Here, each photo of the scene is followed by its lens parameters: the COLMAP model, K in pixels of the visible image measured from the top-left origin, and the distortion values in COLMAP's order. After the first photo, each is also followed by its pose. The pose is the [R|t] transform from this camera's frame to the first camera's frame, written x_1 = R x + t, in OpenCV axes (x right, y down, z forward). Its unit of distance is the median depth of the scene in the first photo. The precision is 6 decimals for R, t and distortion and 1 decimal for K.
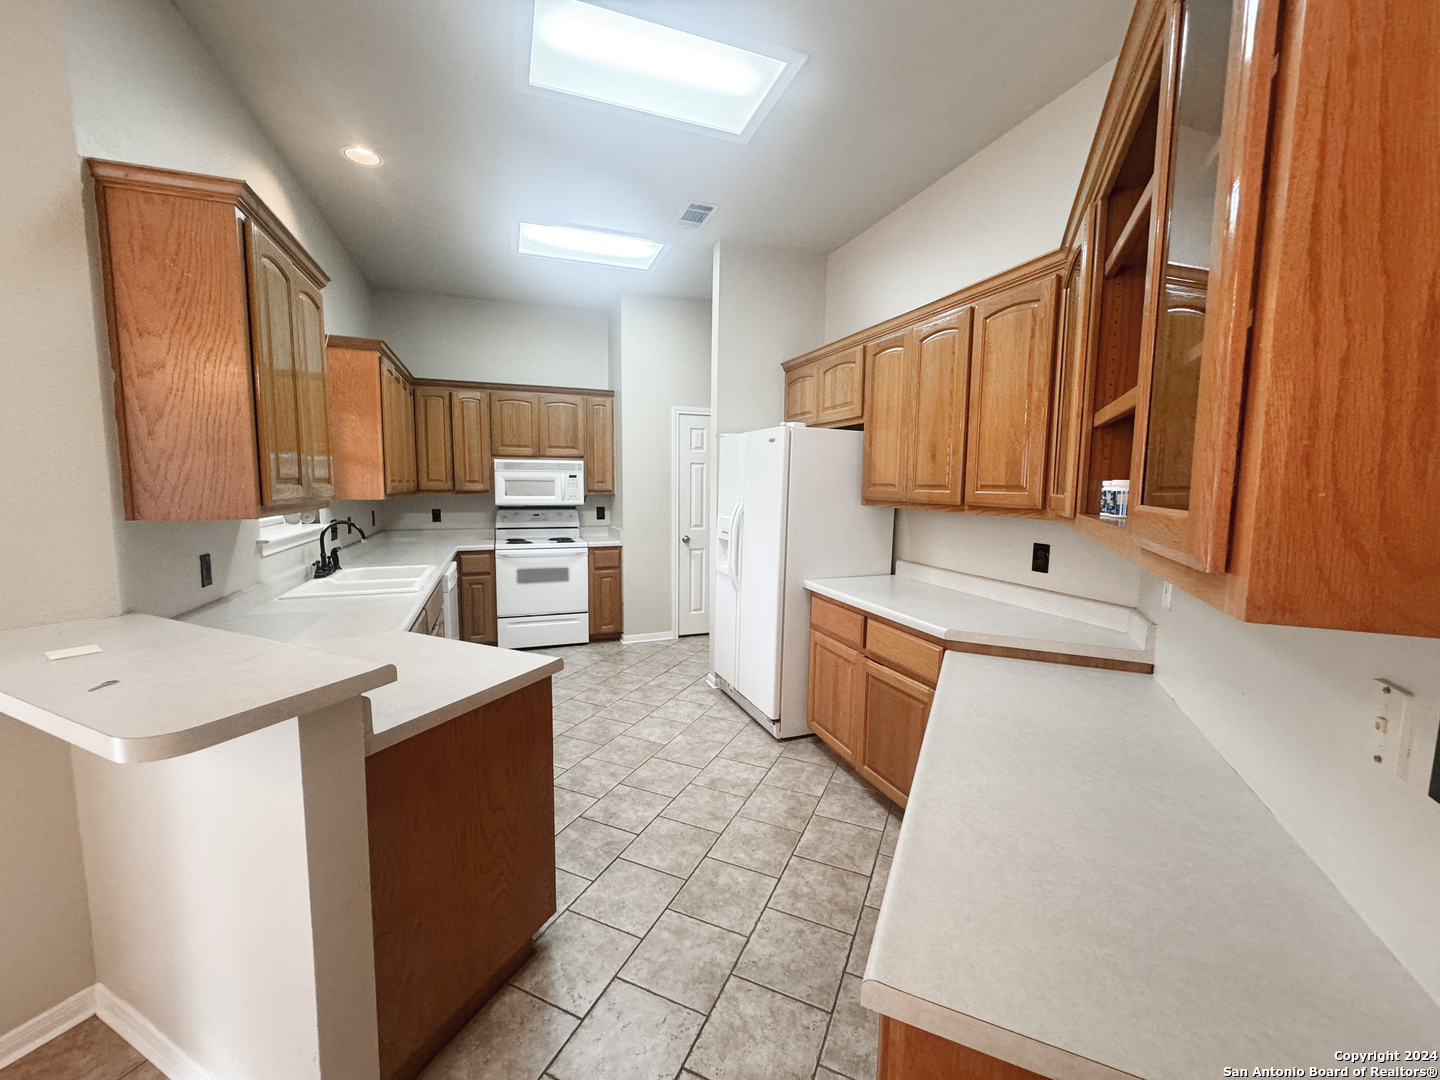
lens RADIAL K [[574.4, 0, 718.9], [0, 574.4, 539.2], [0, 0, 1]] dist [-0.003301, 0.000685]
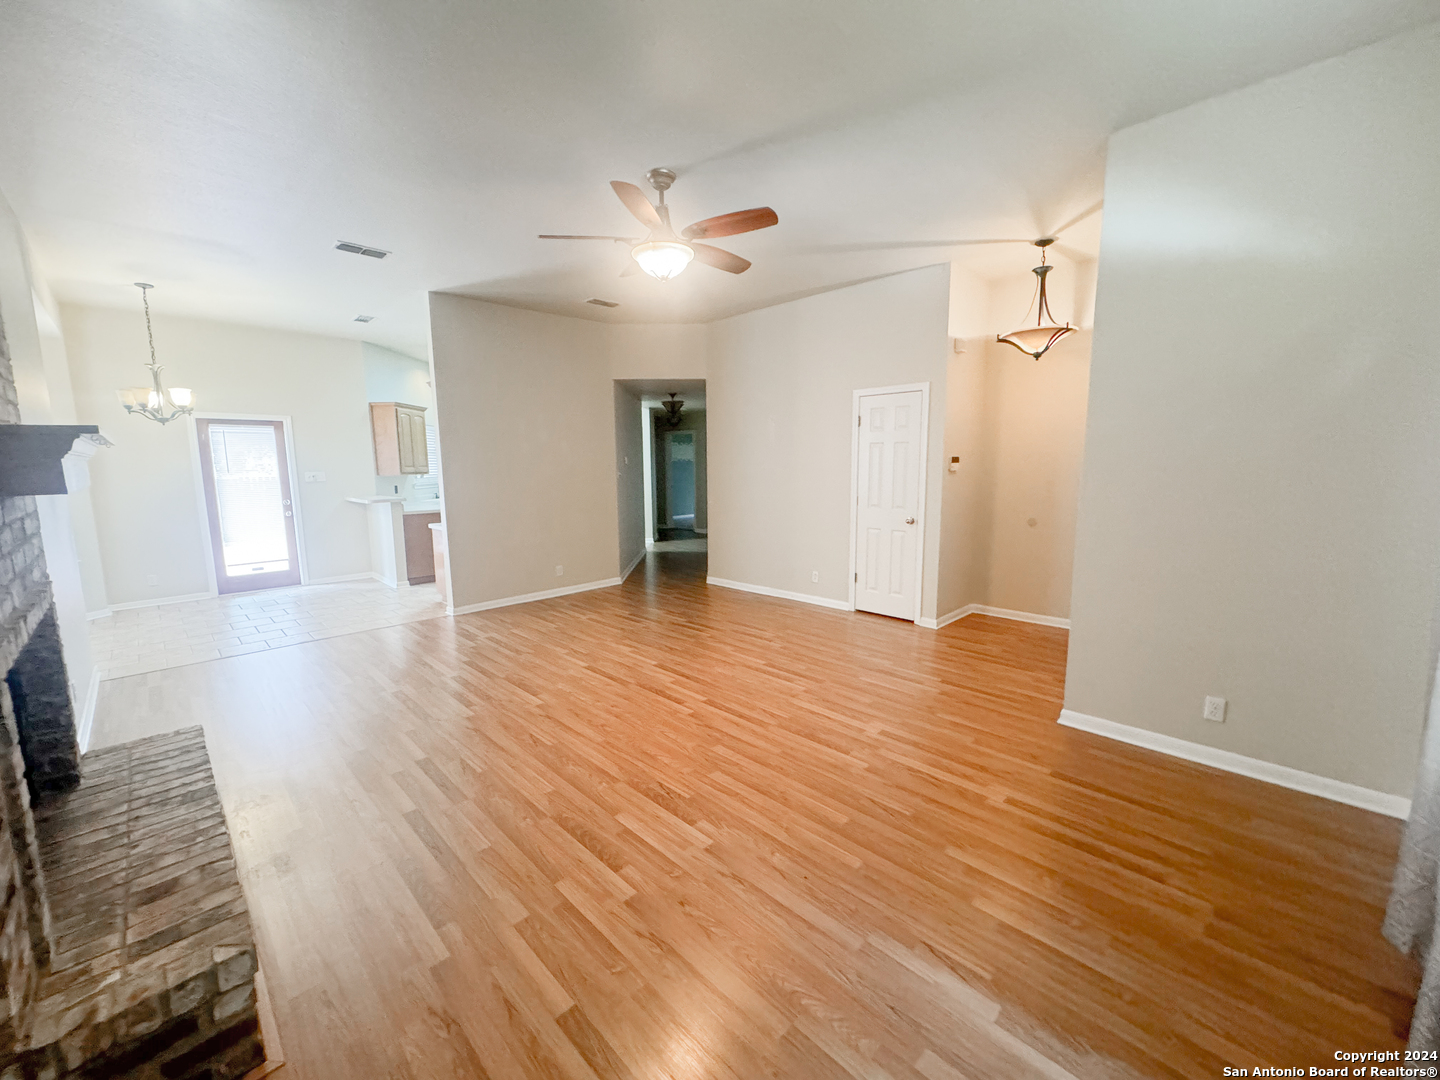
lens RADIAL K [[576.1, 0, 714.9], [0, 576.1, 538.4], [0, 0, 1]] dist [-0.000718, 0.000178]
pose [[0.936016, 0.026676, -0.350946, 1.116280], [-0.015730, 0.999298, 0.034005, 0.096369], [0.351606, -0.026309, 0.935778, -0.849815]]
